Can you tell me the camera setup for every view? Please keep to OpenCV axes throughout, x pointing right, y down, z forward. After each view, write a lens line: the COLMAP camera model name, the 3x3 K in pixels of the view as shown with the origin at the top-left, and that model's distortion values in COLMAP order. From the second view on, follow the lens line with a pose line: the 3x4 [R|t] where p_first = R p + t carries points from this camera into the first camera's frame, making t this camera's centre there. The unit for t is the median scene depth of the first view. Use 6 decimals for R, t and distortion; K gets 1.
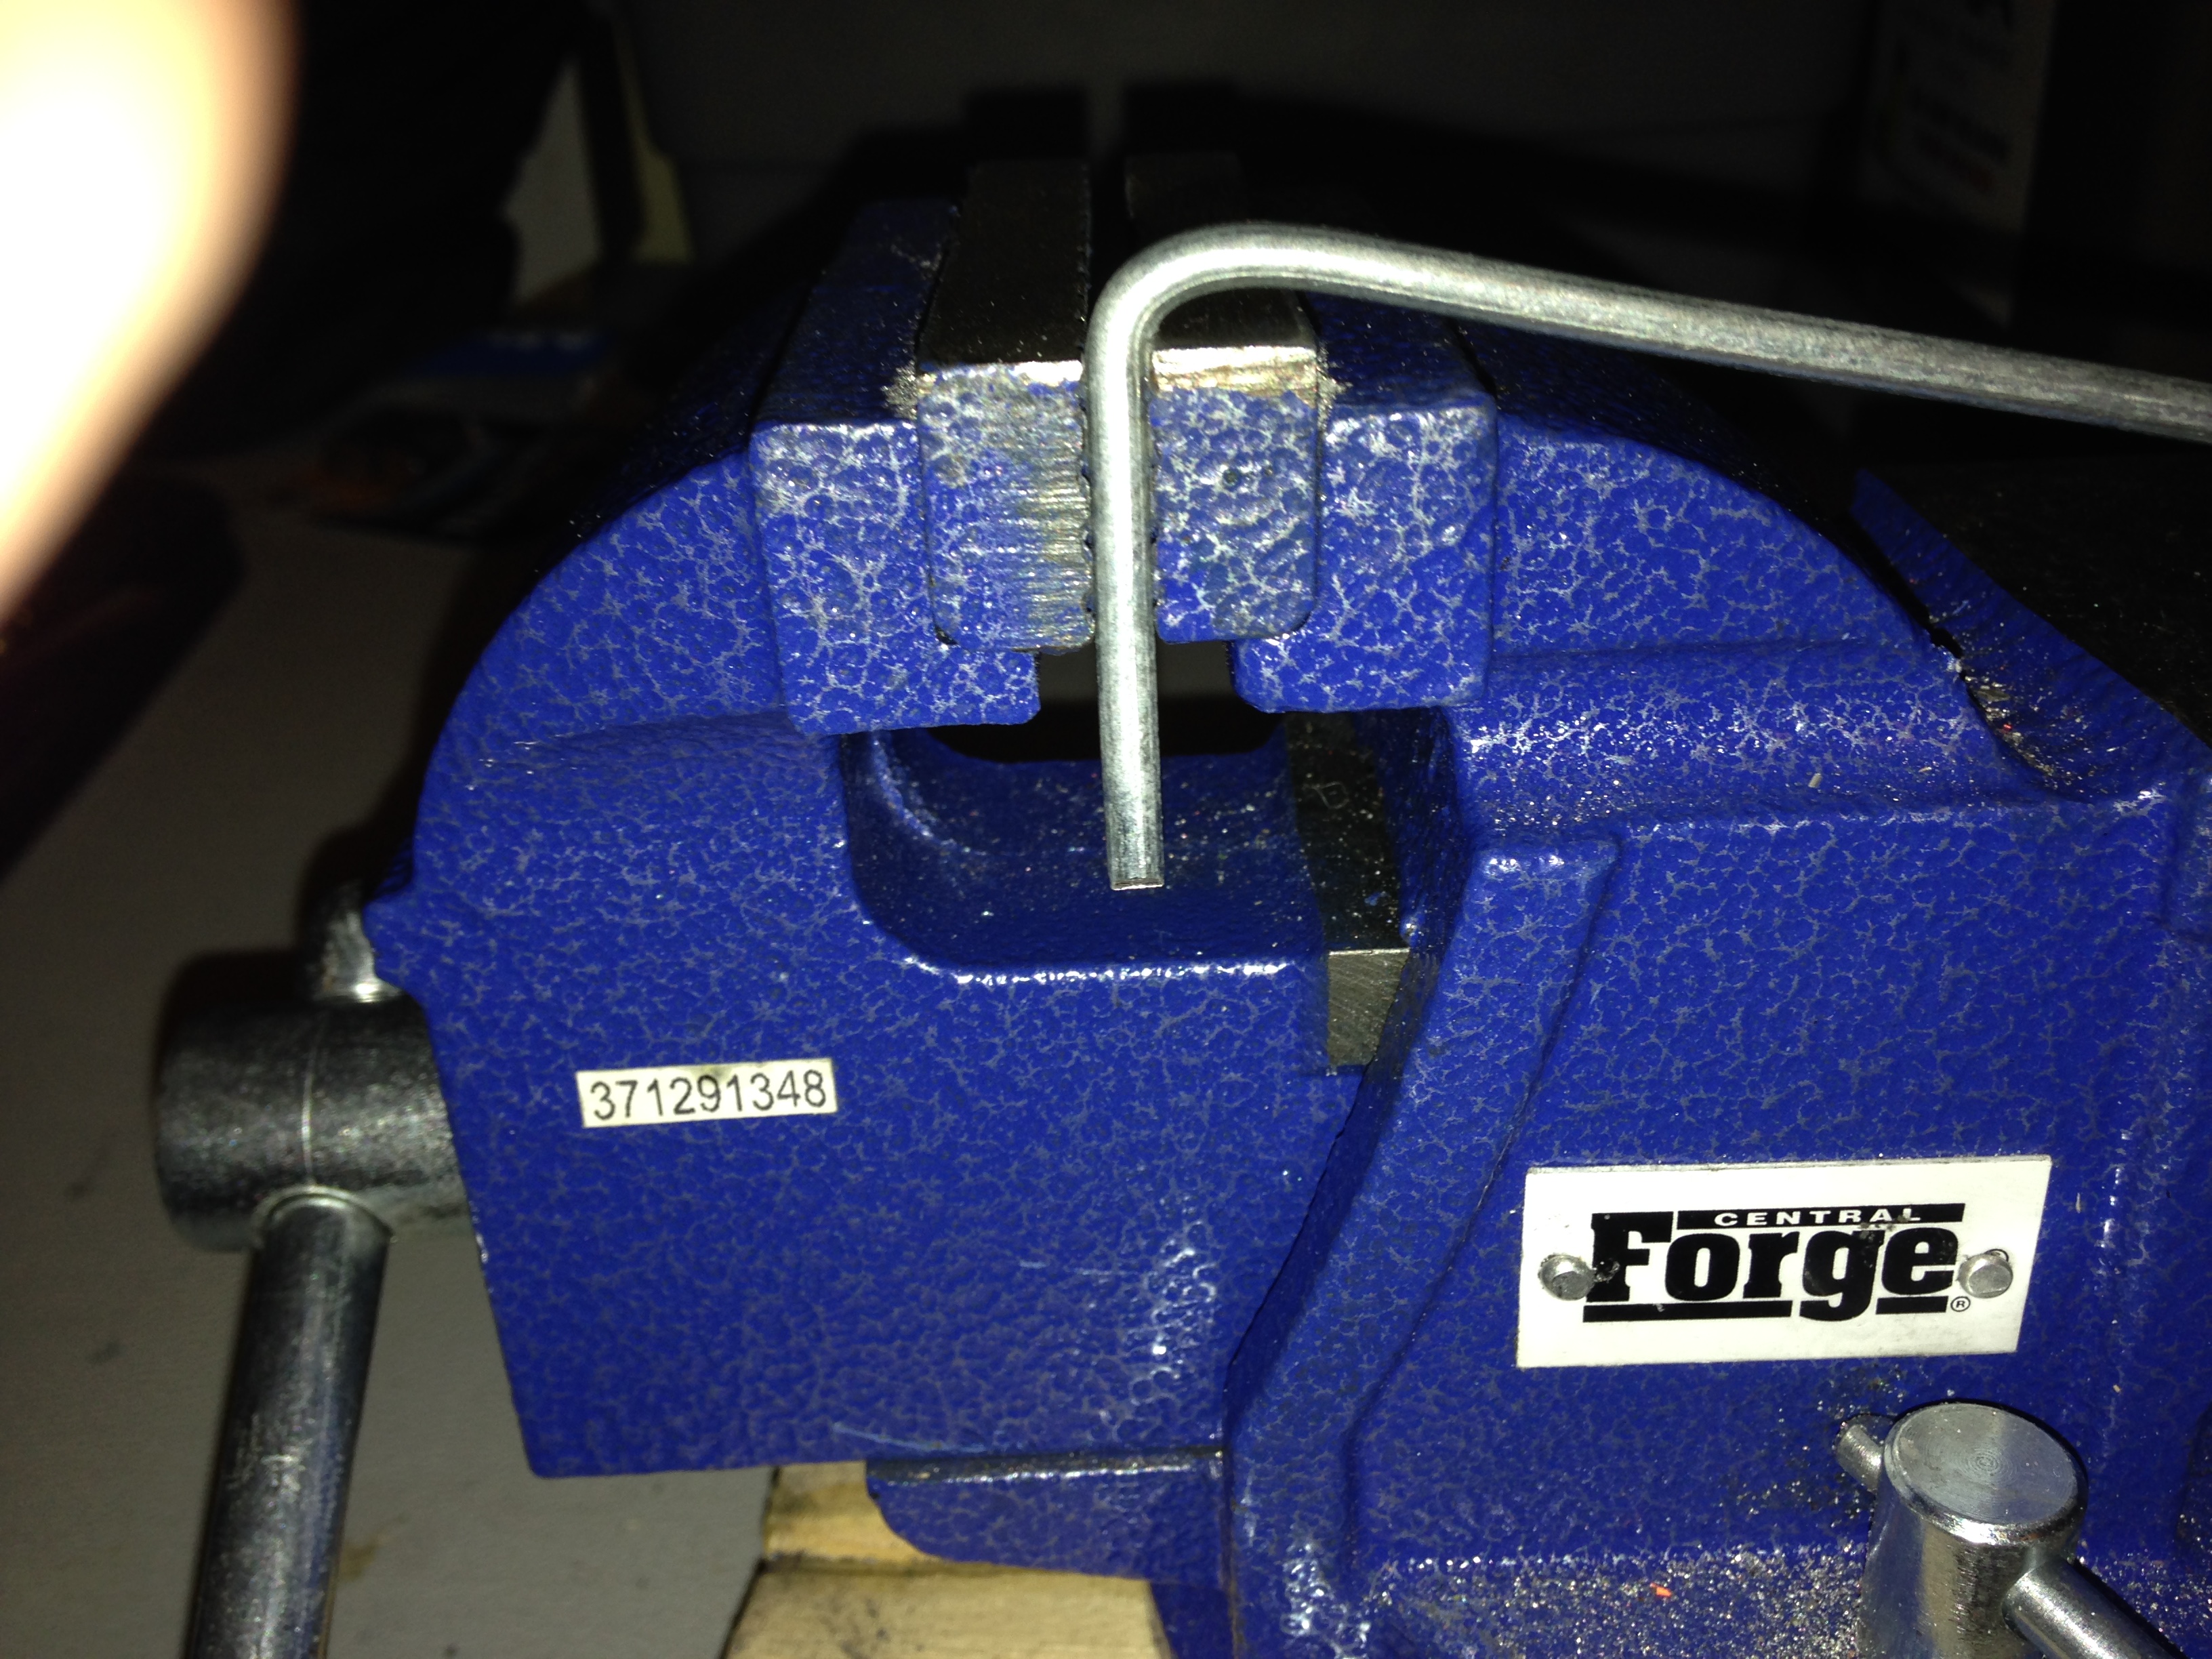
lens RADIAL K [[2087.8, 0, 1110.0], [0, 2087.8, 853.9], [0, 0, 1]] dist [0.228548, -0.470329]
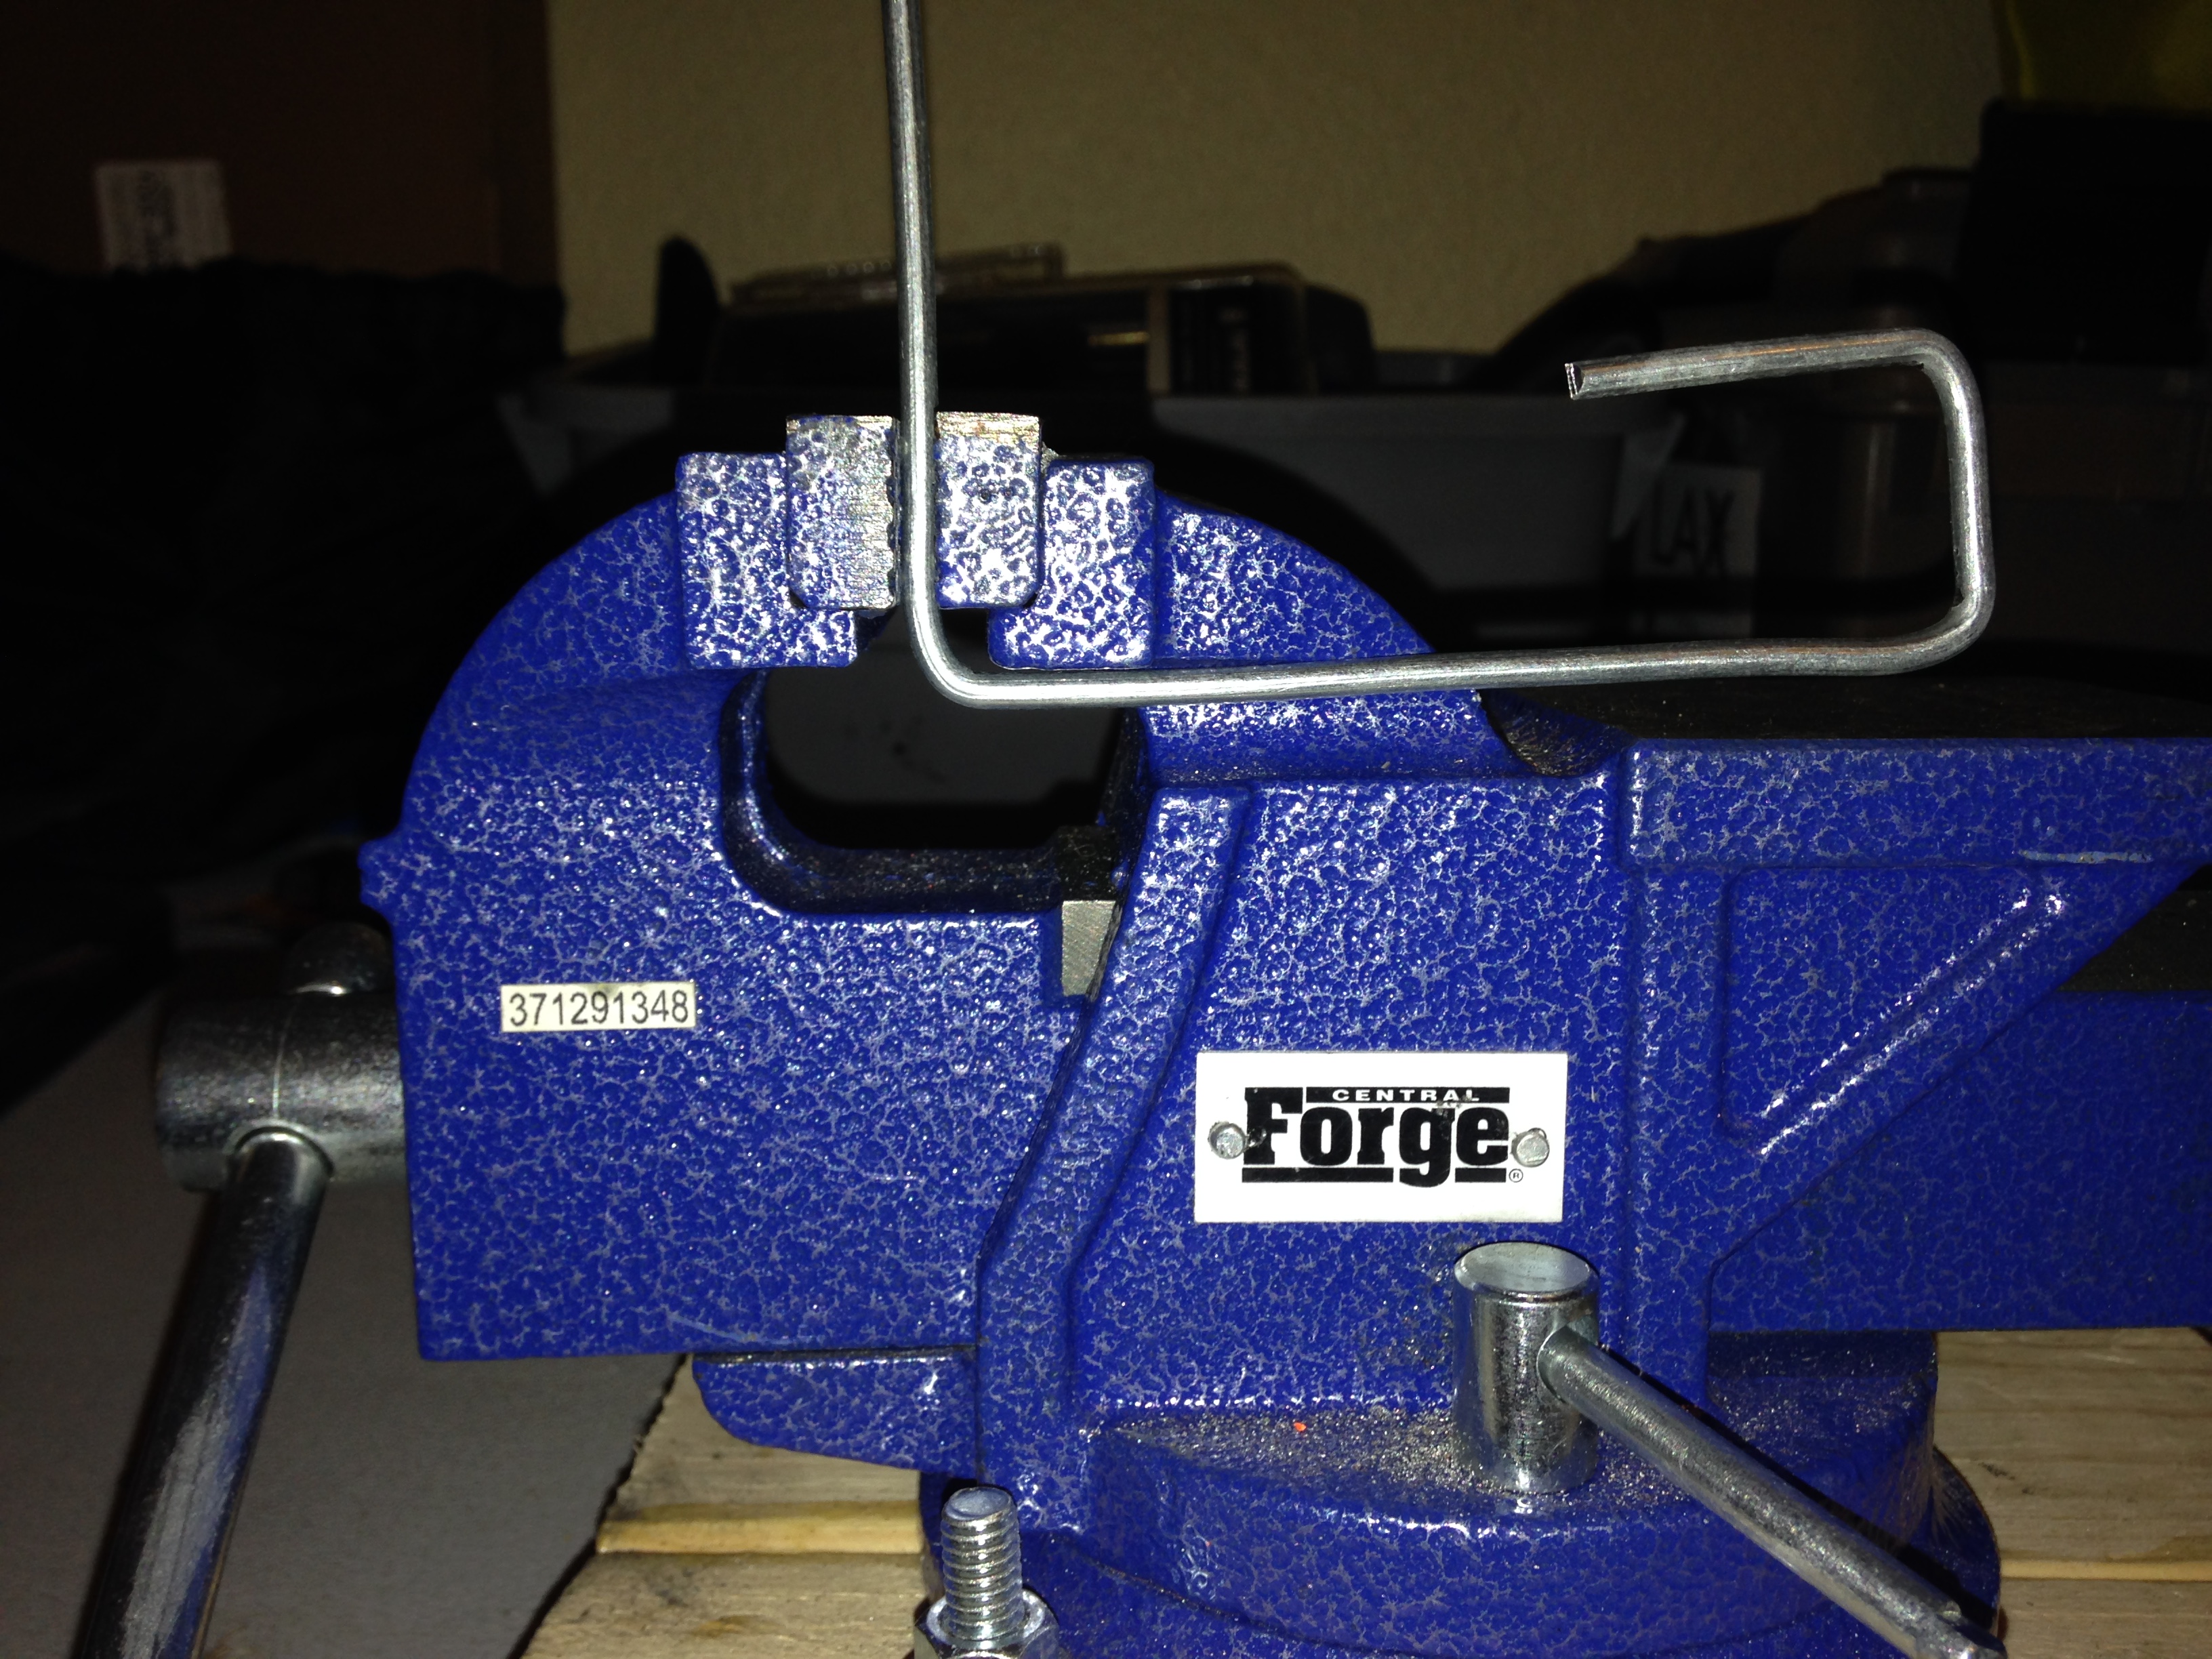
lens RADIAL K [[2022.3, 0, 1082.9], [0, 2022.3, 817.6], [0, 0, 1]] dist [0.235616, -0.394868]
pose [[0.998528, 0.041189, 0.035300, 0.068574], [-0.029514, 0.958500, -0.283561, 0.379674], [-0.045514, 0.282102, 0.958304, -0.309838]]
